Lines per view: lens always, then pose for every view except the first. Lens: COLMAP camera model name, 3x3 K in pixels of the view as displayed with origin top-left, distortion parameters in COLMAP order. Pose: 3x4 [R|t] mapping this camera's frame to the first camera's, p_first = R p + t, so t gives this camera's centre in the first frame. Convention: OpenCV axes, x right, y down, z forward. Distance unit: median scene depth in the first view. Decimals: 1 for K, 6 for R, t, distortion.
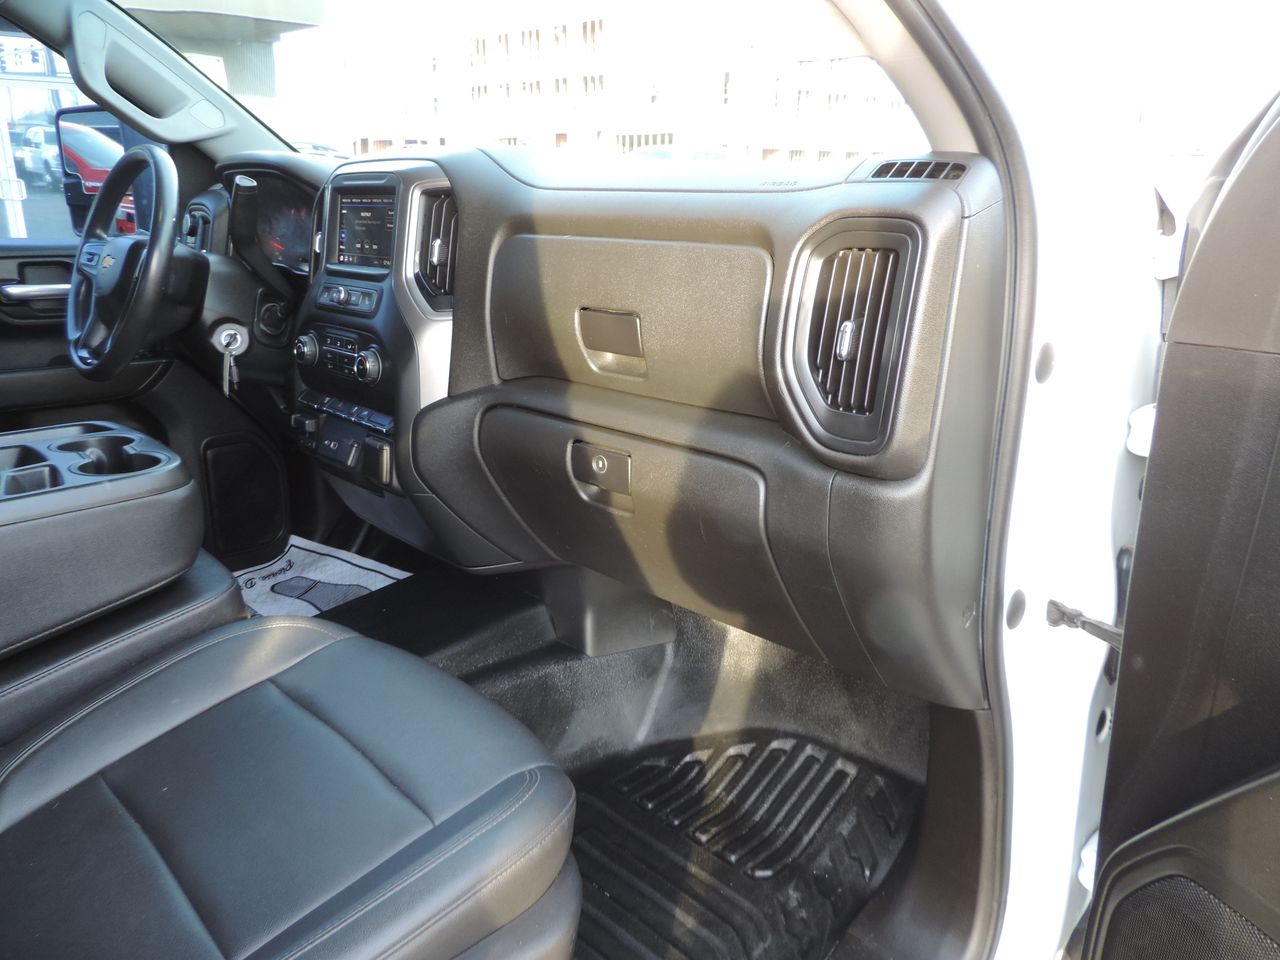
lens RADIAL K [[884.7, 0, 640.0], [0, 884.7, 480.0], [0, 0, 1]] dist [-0.026684, 0.000286]
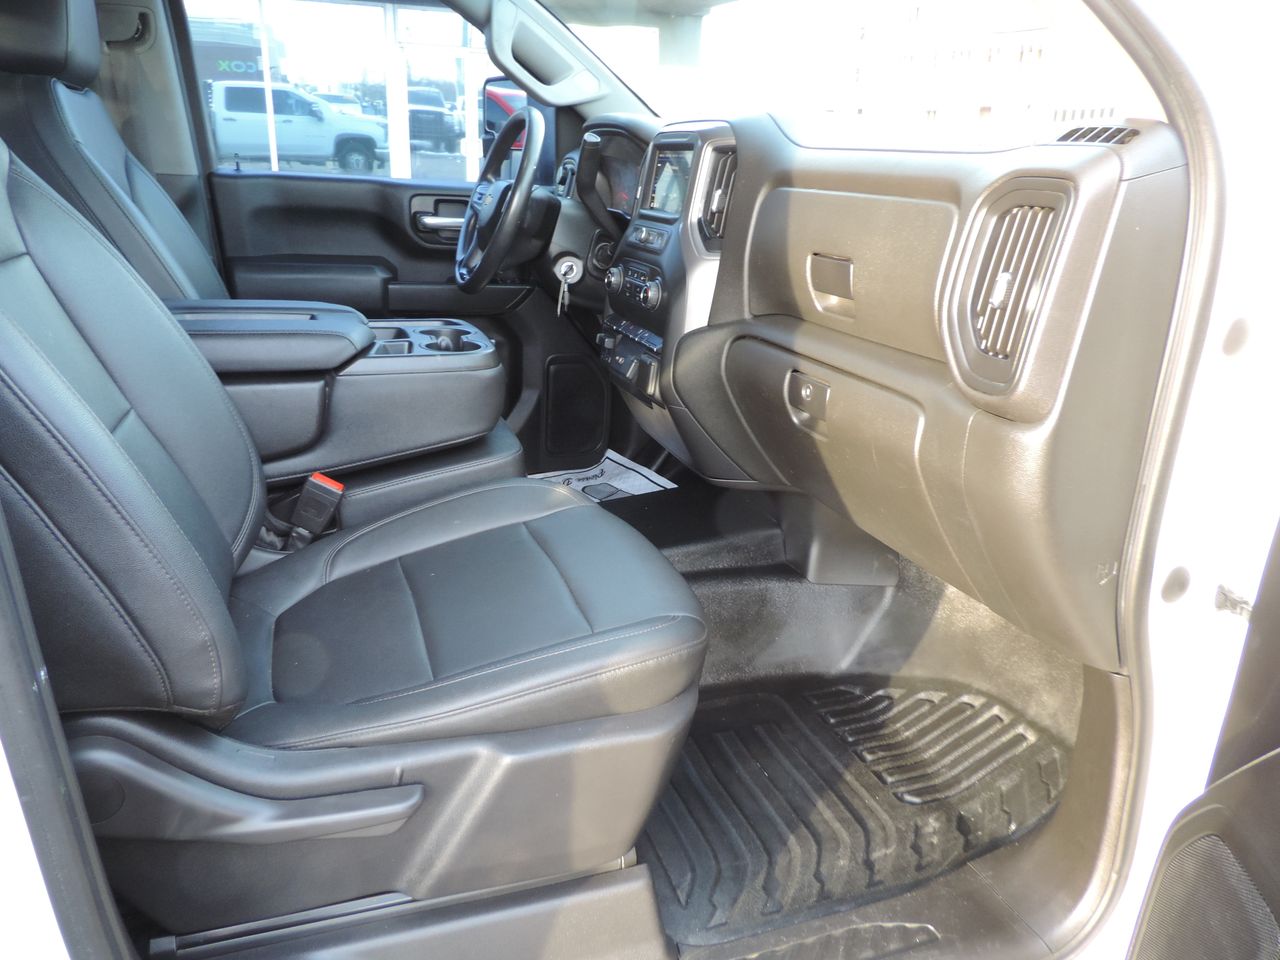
lens RADIAL K [[881.5, 0, 640.0], [0, 881.5, 480.0], [0, 0, 1]] dist [-0.052413, 0.025694]
pose [[0.910271, 0.164347, -0.379996, 0.163848], [-0.152079, 0.986402, 0.062314, 0.044409], [0.385070, 0.001066, 0.922887, -0.098694]]
